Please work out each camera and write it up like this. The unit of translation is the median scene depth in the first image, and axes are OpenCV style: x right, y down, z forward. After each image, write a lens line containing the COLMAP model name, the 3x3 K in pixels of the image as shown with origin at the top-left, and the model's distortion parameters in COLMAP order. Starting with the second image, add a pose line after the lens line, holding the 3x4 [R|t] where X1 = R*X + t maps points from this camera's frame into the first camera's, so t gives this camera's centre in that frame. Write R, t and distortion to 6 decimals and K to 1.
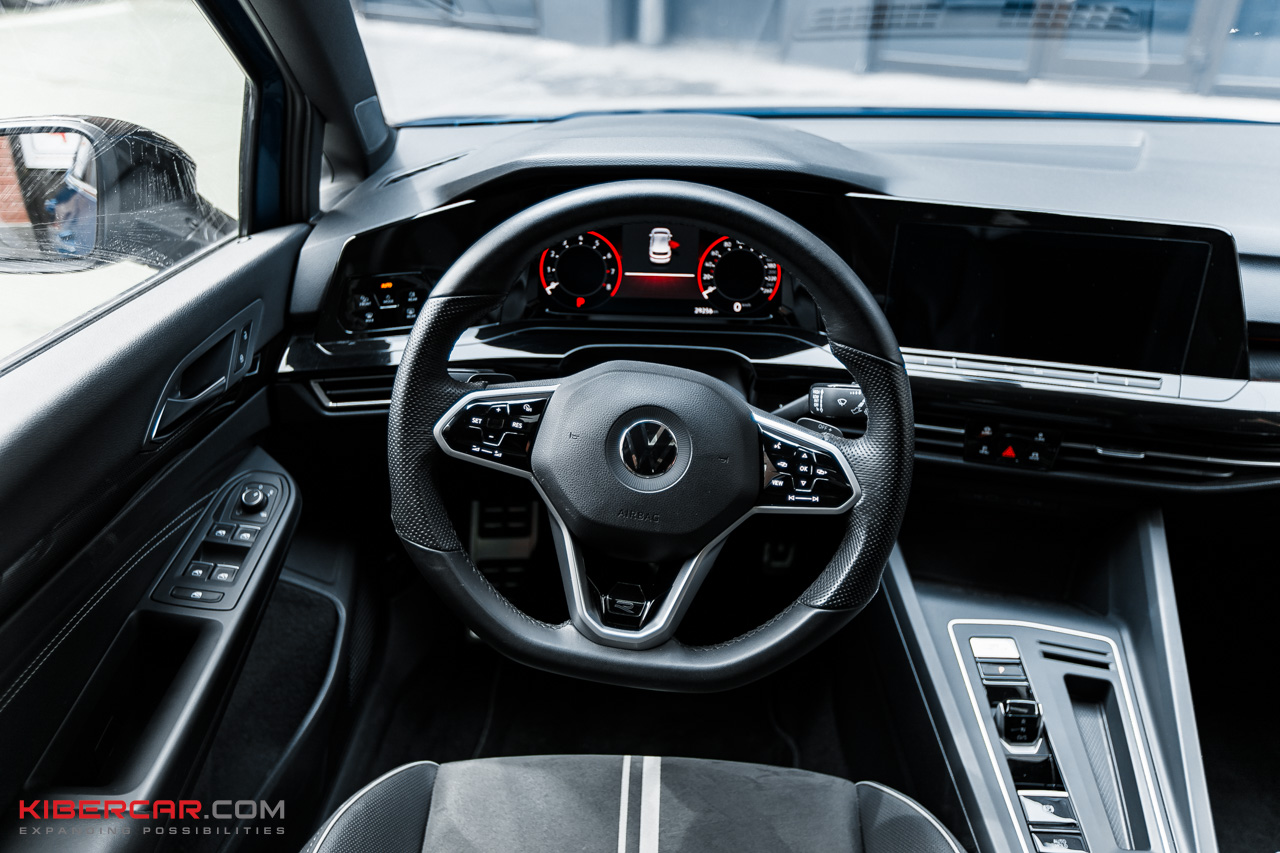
lens RADIAL K [[991.9, 0, 639.7], [0, 991.9, 417.2], [0, 0, 1]] dist [0.060458, -0.015714]
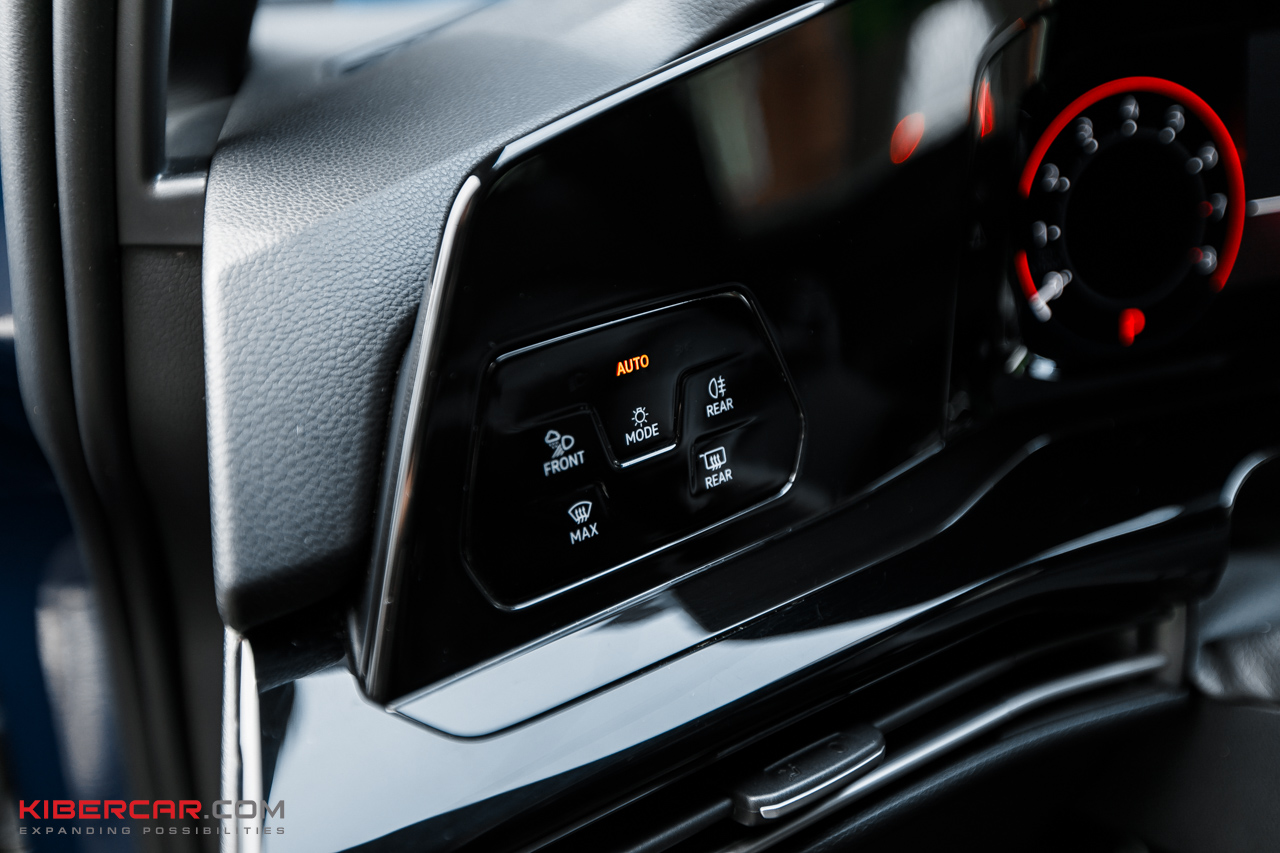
lens RADIAL K [[1182.2, 0, 642.8], [0, 1182.2, 428.9], [0, 0, 1]] dist [0.056664, 0.000000]
pose [[0.915968, -0.197811, 0.349103, -0.350881], [0.246271, 0.964038, -0.099909, -0.091216], [-0.316786, 0.177488, 0.931743, 0.756565]]
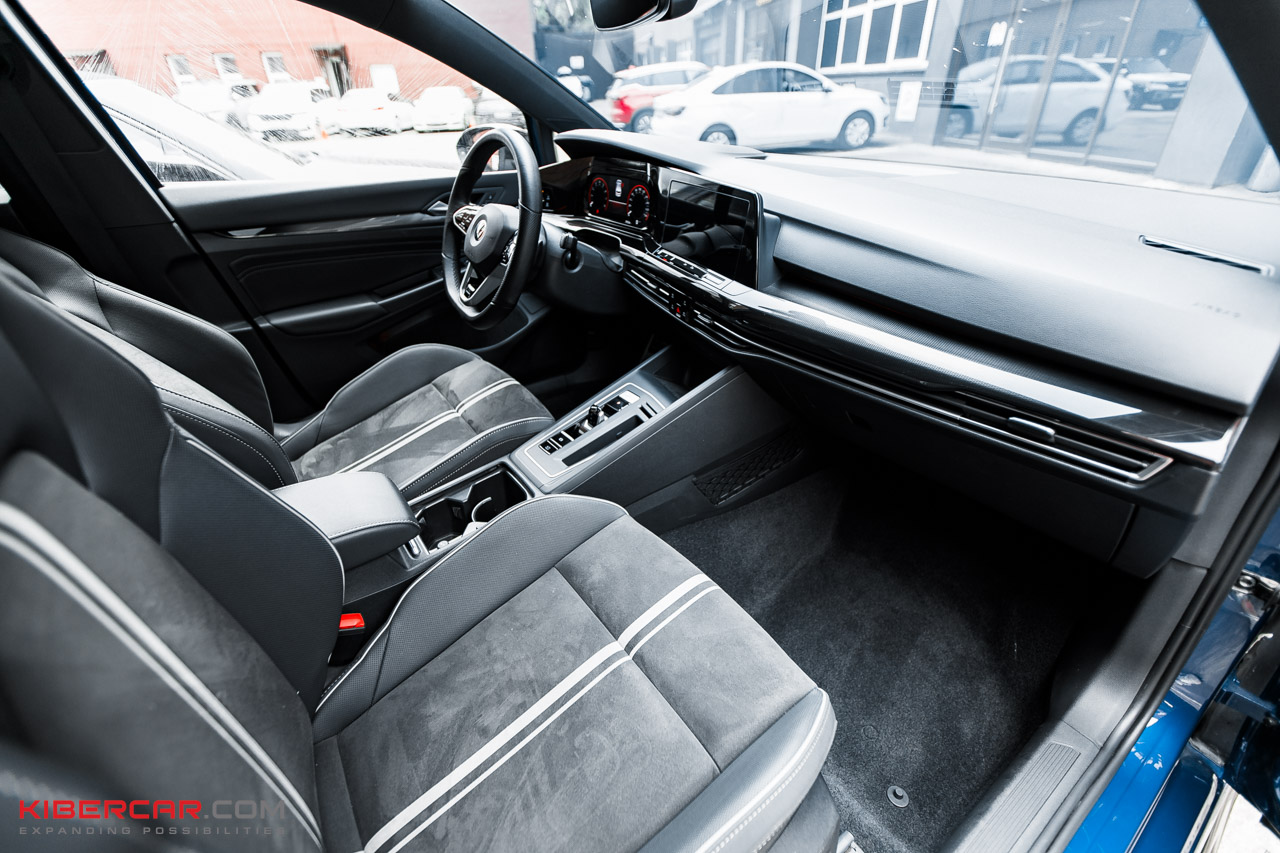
lens RADIAL K [[566.7, 0, 626.9], [0, 566.7, 421.6], [0, 0, 1]] dist [0.004293, -0.001332]
pose [[0.602697, 0.379031, -0.702205, 1.163351], [-0.340692, 0.917979, 0.203086, 0.044187], [0.721585, 0.116836, 0.682396, 0.215716]]
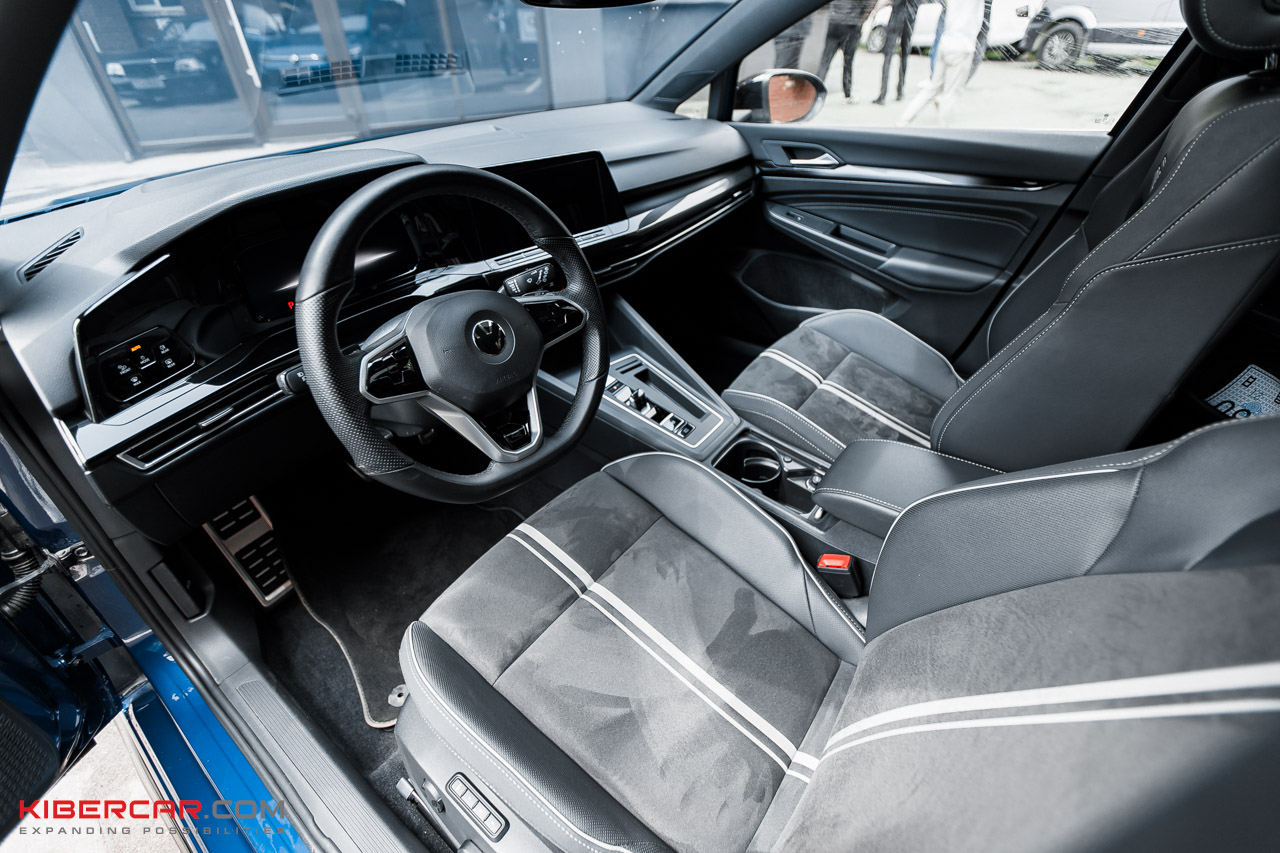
lens RADIAL K [[566.7, 0, 636.1], [0, 566.7, 421.1], [0, 0, 1]] dist [0.004293, -0.001332]
pose [[0.569591, -0.502776, 0.650217, -0.393570], [0.407372, 0.859774, 0.307956, -0.029064], [-0.713872, 0.089471, 0.694537, 0.159792]]
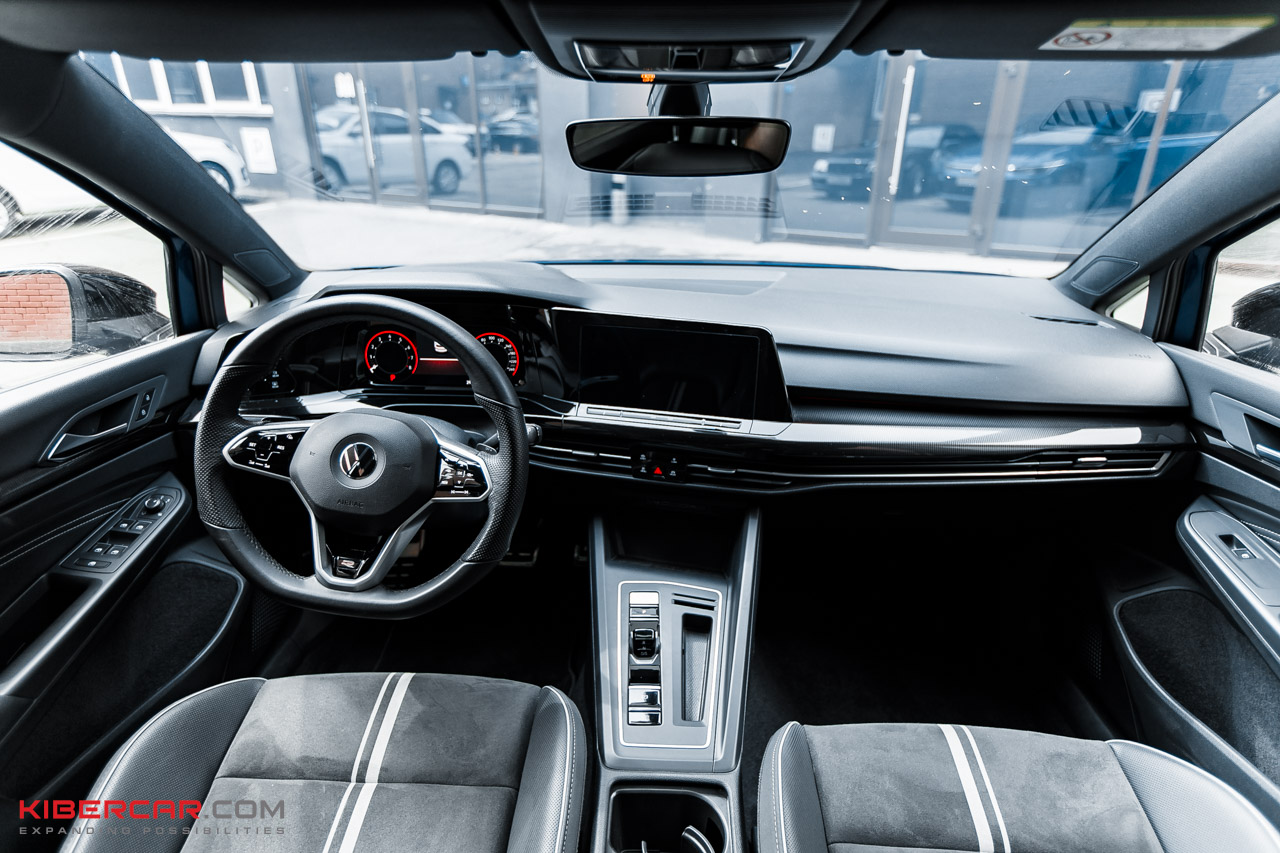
lens RADIAL K [[705.0, 0, 646.9], [0, 705.0, 421.5], [0, 0, 1]] dist [0.028990, -0.001610]
pose [[0.999970, -0.007470, 0.001991, 0.353700], [0.007612, 0.996330, -0.085258, 0.052230], [-0.001347, 0.085270, 0.996357, -0.099094]]
